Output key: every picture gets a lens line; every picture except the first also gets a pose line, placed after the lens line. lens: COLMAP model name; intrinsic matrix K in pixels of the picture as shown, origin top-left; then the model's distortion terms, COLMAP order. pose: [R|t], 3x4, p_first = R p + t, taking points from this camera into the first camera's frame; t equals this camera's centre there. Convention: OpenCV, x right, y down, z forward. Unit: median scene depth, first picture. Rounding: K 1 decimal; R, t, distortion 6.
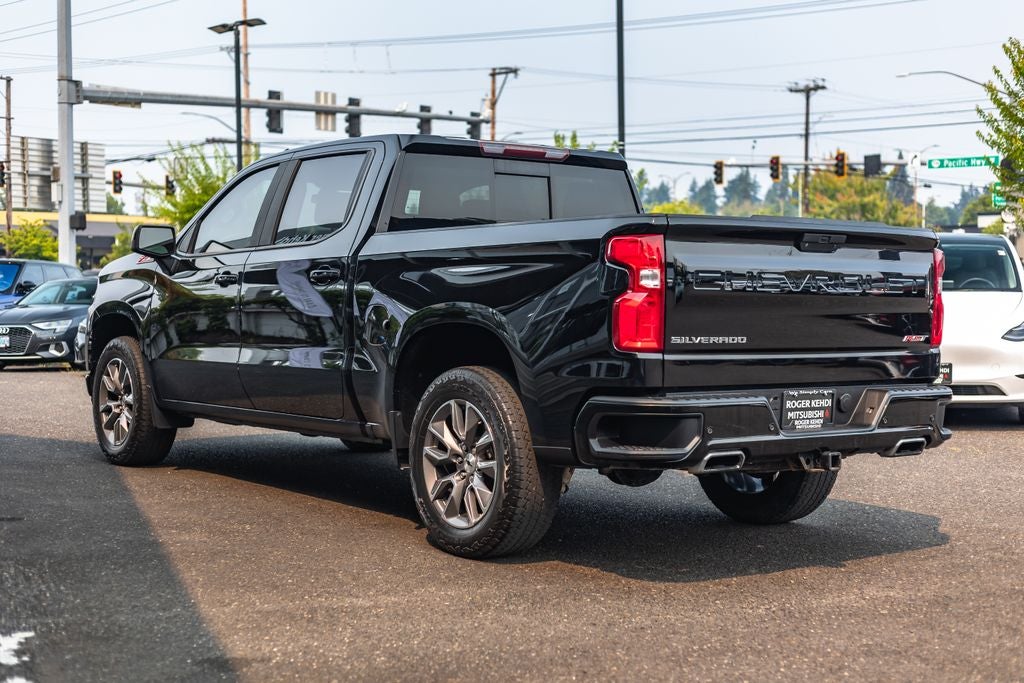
lens RADIAL K [[1456.9, 0, 512.0], [0, 1456.9, 341.5], [0, 0, 1]] dist [0.001662, -0.040062]
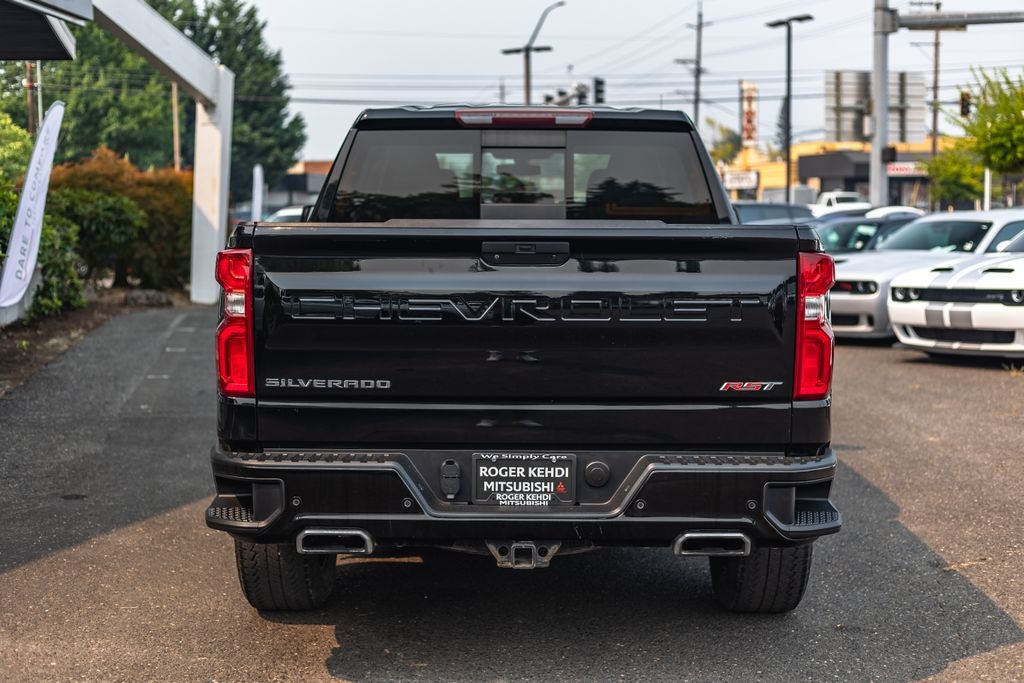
lens RADIAL K [[1456.9, 0, 512.0], [0, 1456.9, 341.5], [0, 0, 1]] dist [0.001662, -0.040062]
pose [[0.789109, 0.044517, -0.612637, 0.619263], [-0.011522, 0.998268, 0.057698, -0.062304], [0.614145, -0.038472, 0.788255, 0.407119]]
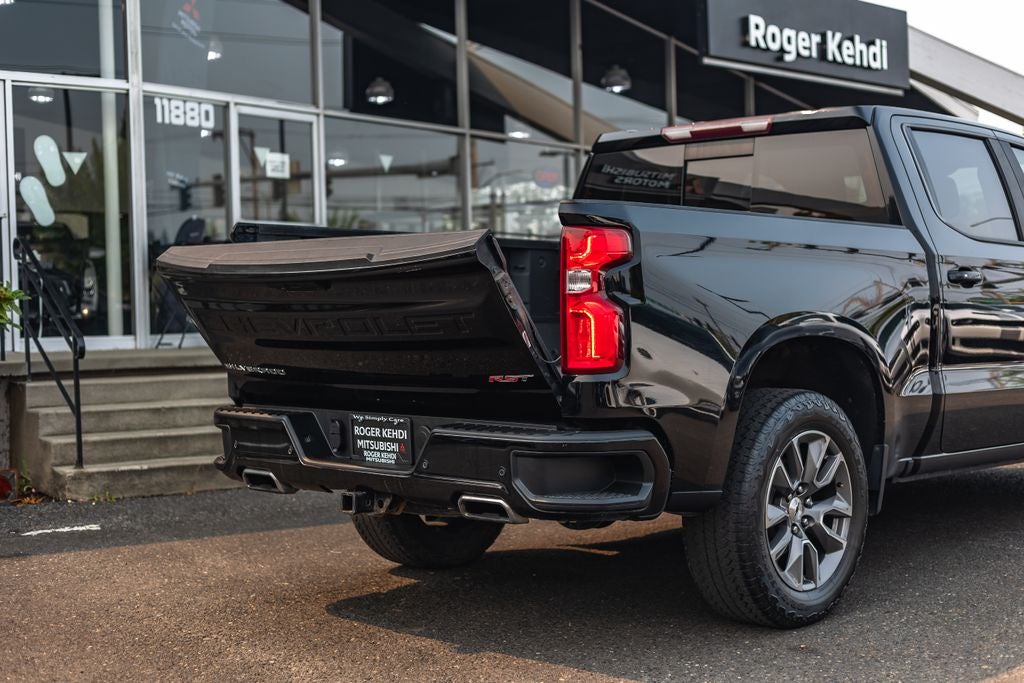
lens RADIAL K [[1456.9, 0, 512.0], [0, 1456.9, 341.5], [0, 0, 1]] dist [0.001662, -0.040062]
pose [[0.187282, 0.015617, -0.982182, 0.985368], [-0.016048, 0.999789, 0.012837, -0.019698], [0.982175, 0.013358, 0.187493, 0.883426]]
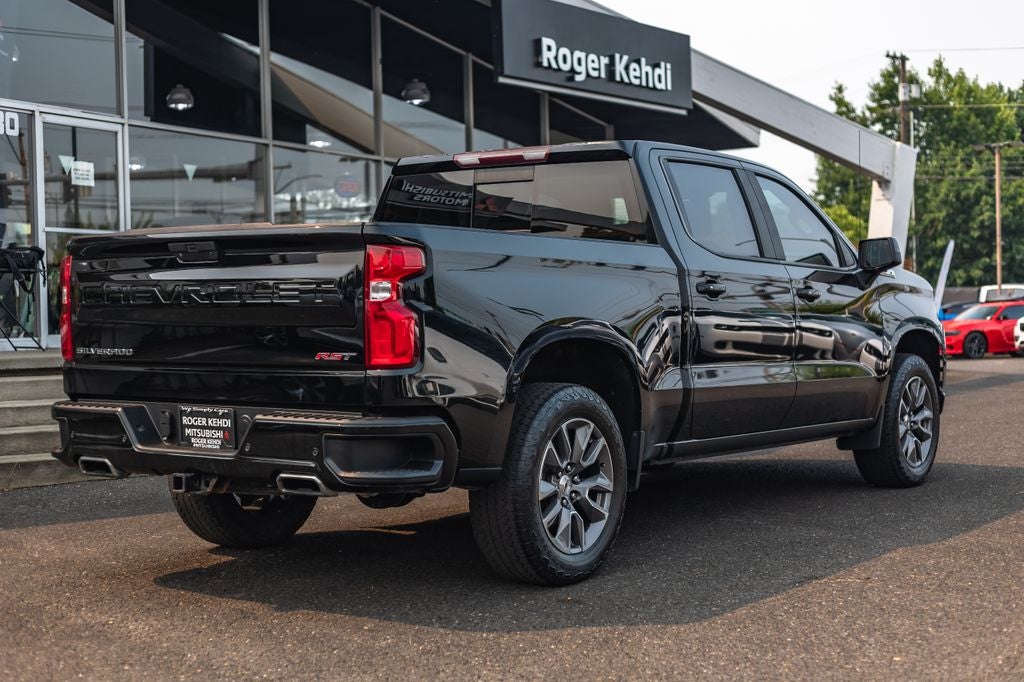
lens RADIAL K [[1456.9, 0, 512.0], [0, 1456.9, 341.0], [0, 0, 1]] dist [0.001662, -0.040062]
pose [[0.319585, 0.010890, -0.947495, 1.113972], [-0.017929, 0.999824, 0.005444, -0.017549], [0.947388, 0.015248, 0.319725, 0.851799]]
